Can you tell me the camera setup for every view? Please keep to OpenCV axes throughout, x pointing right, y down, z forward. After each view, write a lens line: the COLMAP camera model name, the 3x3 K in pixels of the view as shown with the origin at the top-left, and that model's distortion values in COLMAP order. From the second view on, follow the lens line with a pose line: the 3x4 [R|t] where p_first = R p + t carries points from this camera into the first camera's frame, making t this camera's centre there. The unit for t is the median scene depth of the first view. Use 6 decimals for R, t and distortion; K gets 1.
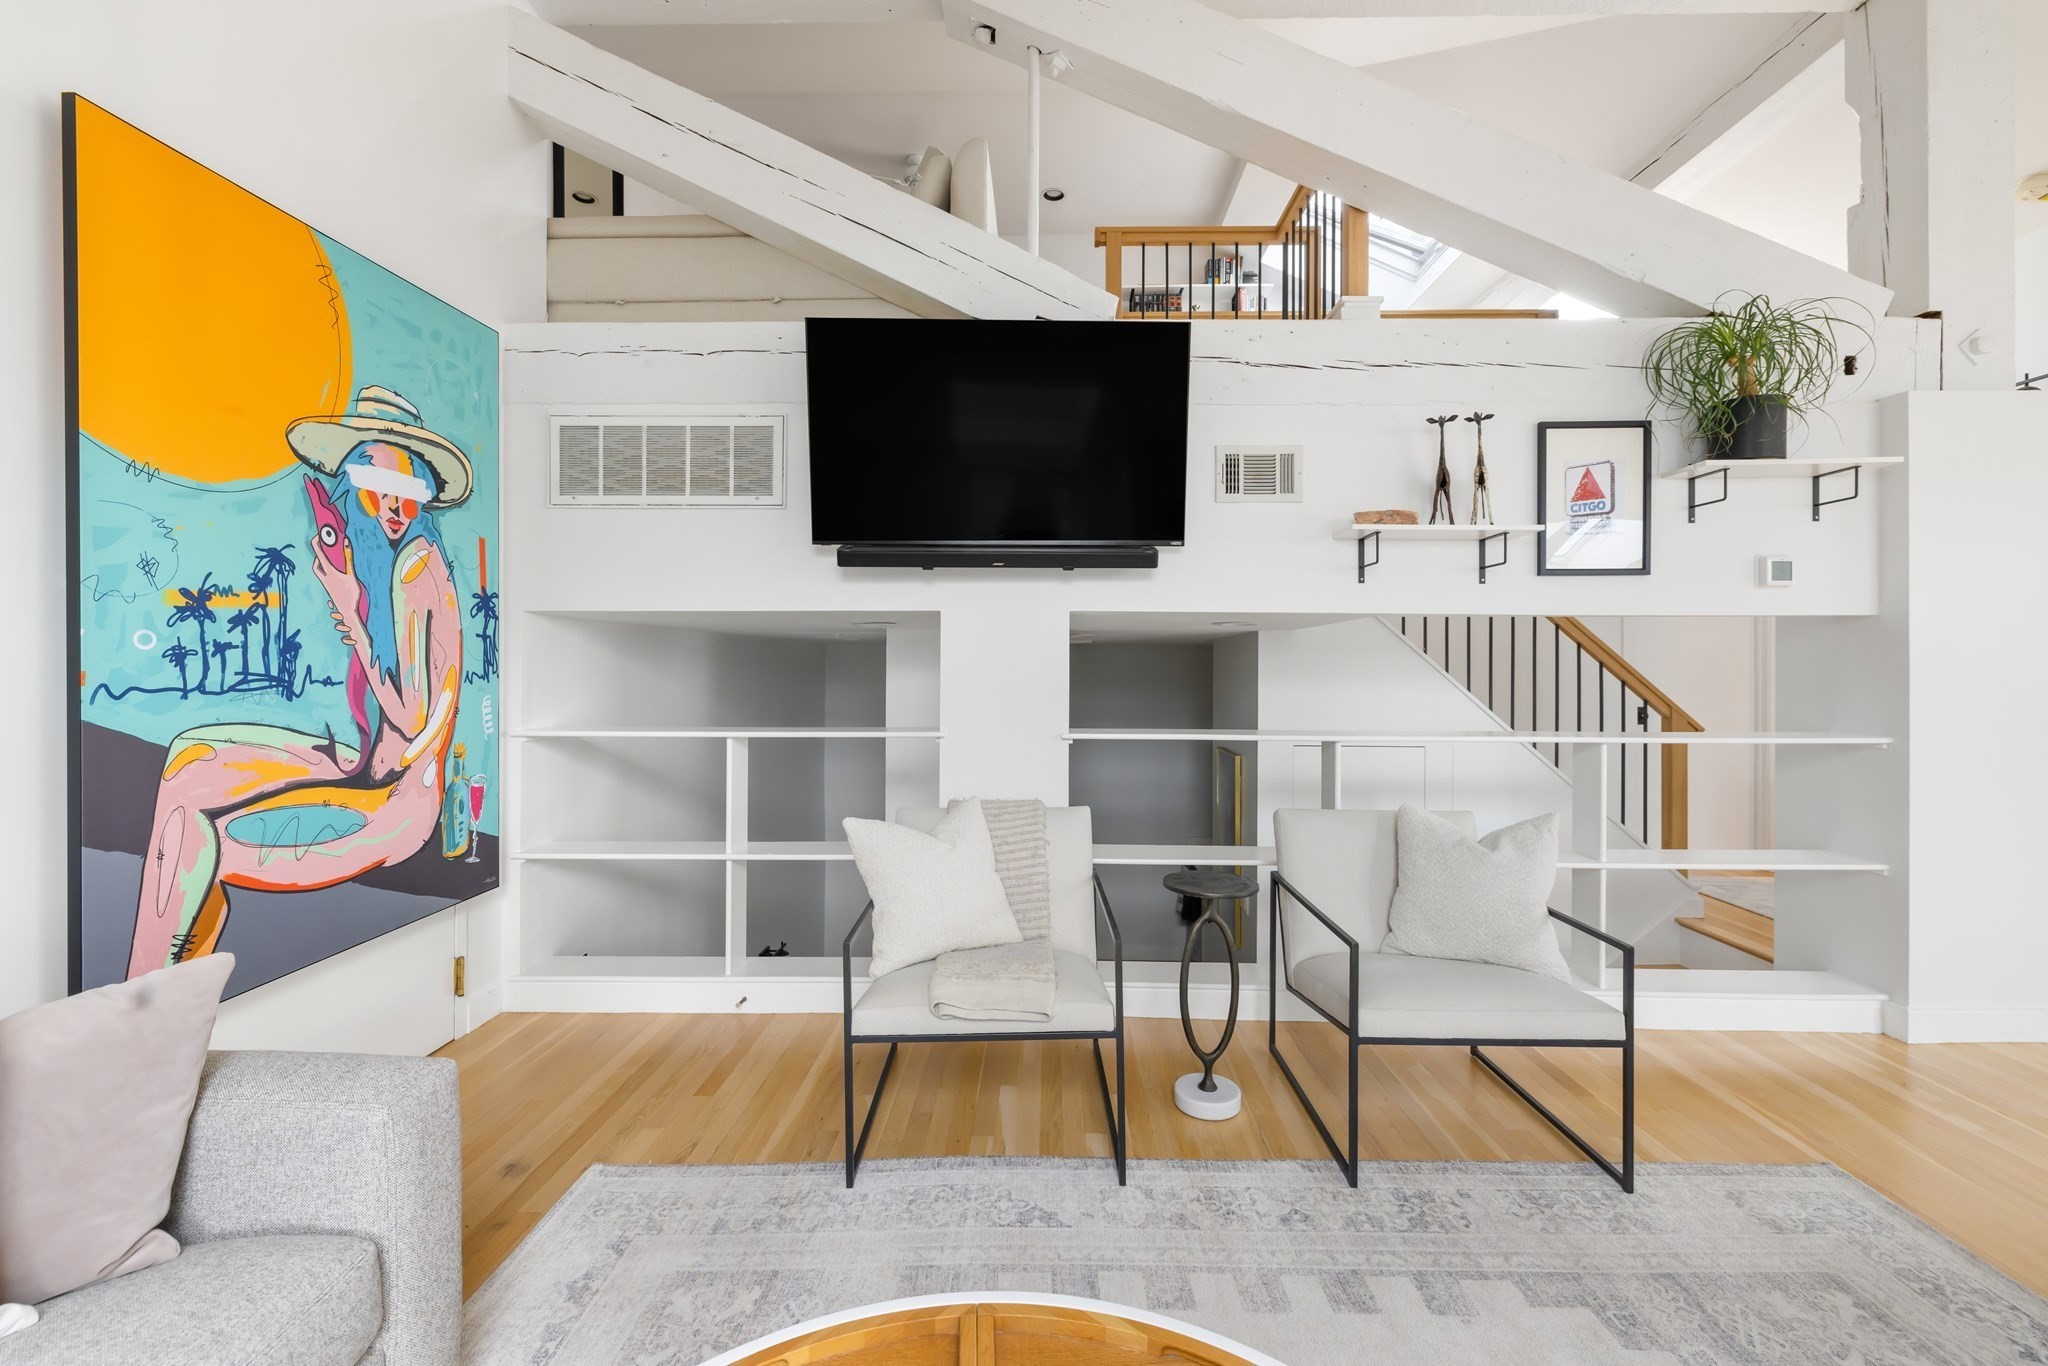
lens RADIAL K [[872.6, 0, 1071.3], [0, 872.6, 664.6], [0, 0, 1]] dist [0.000370, -0.000285]
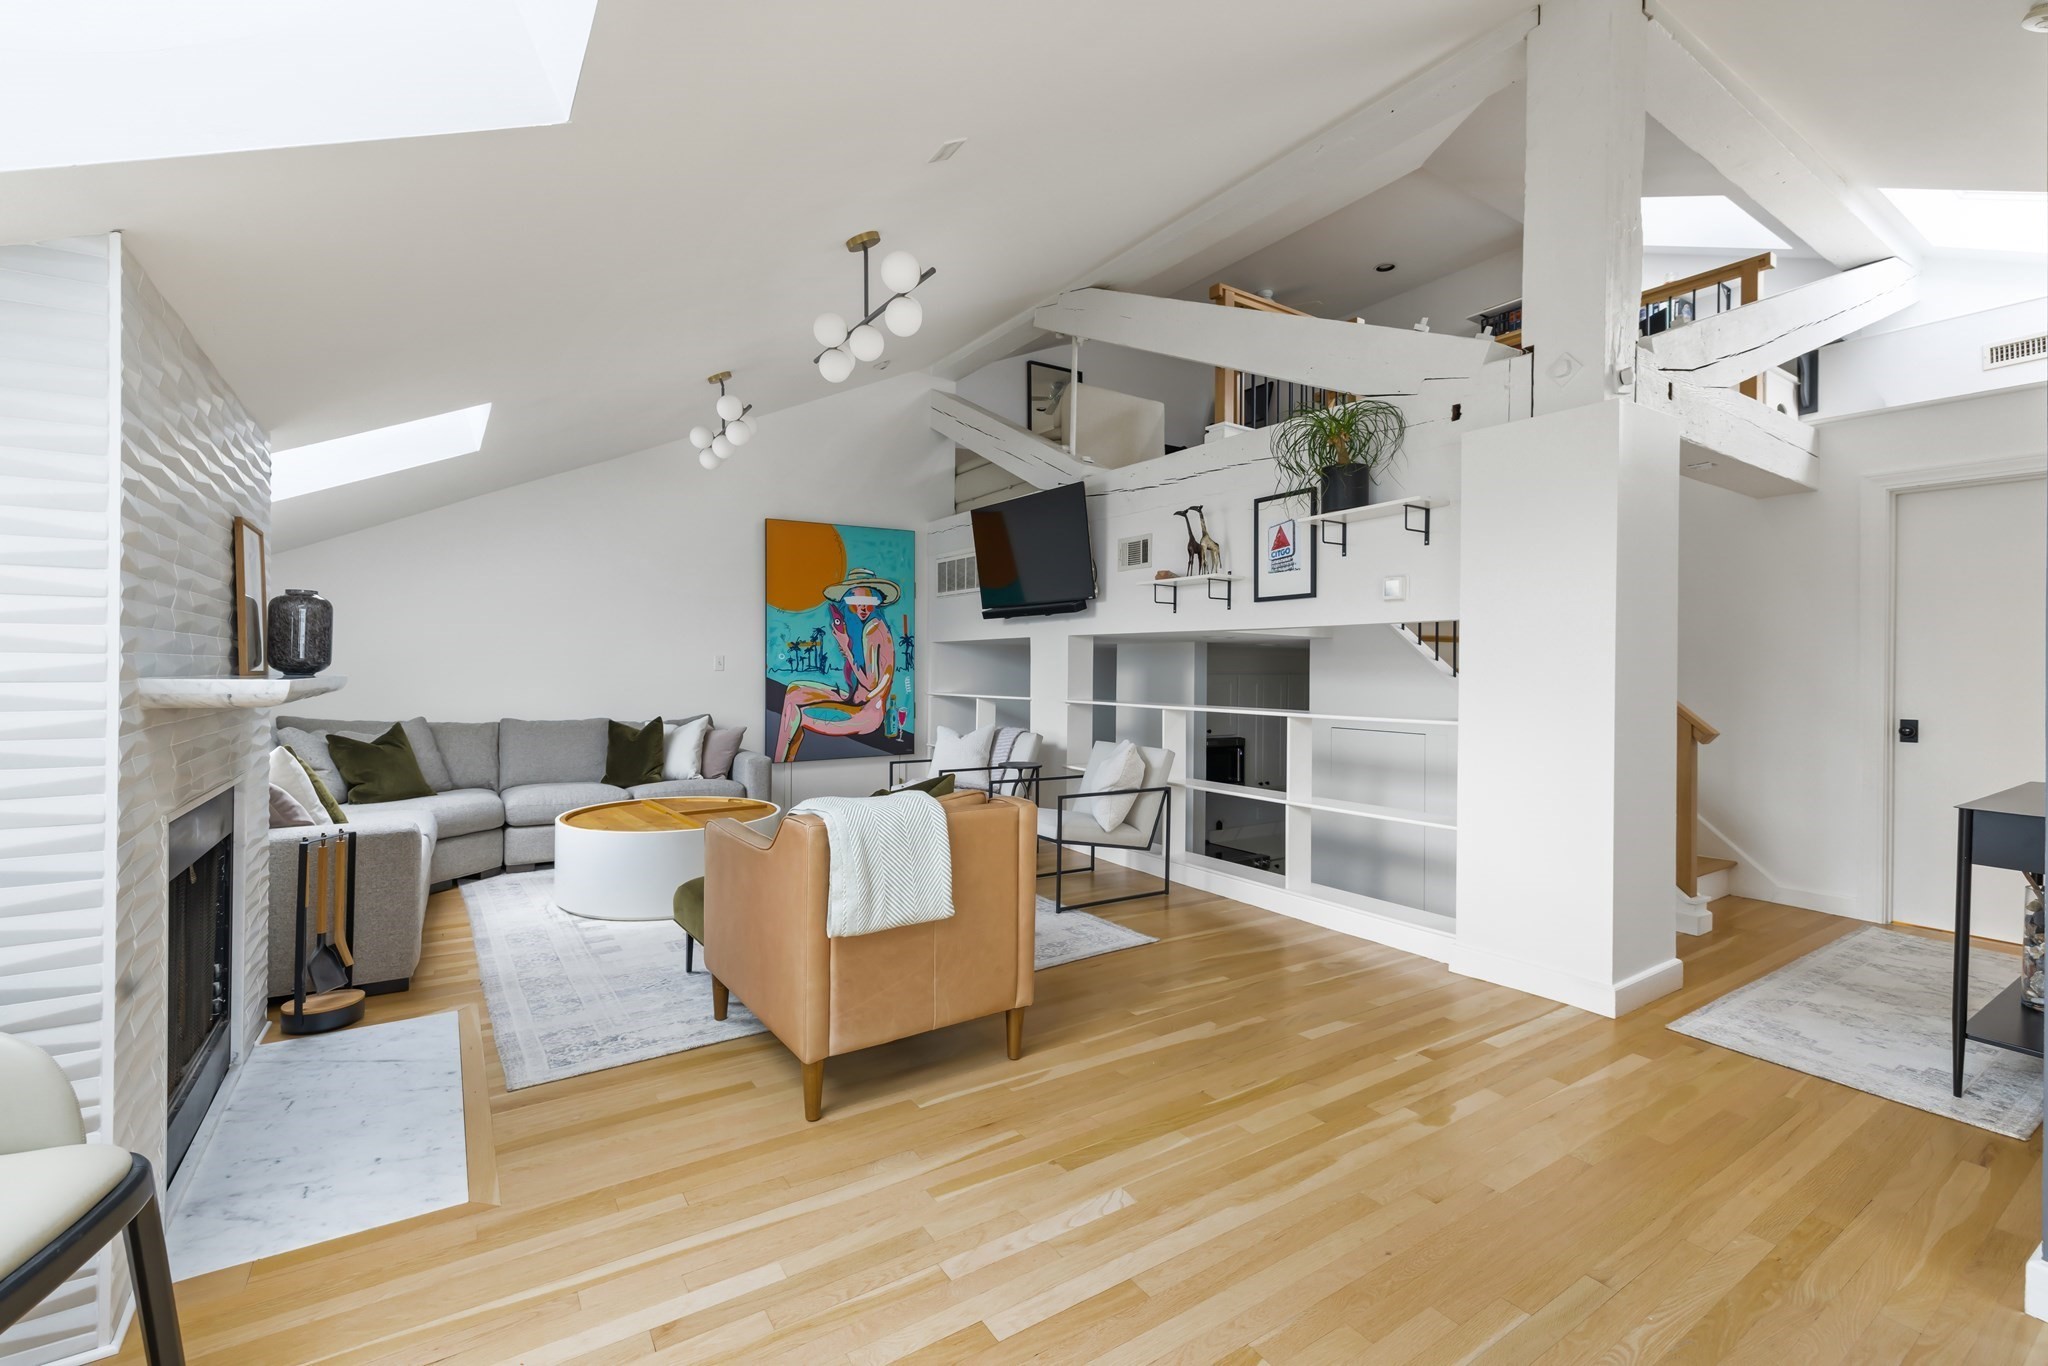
lens RADIAL K [[872.6, 0, 1033.0], [0, 872.6, 681.3], [0, 0, 1]] dist [0.000370, -0.000285]
pose [[0.582740, 0.012373, -0.812565, 1.813283], [-0.004672, 0.999919, 0.011875, 0.019421], [0.812645, -0.003124, 0.582750, -0.207403]]
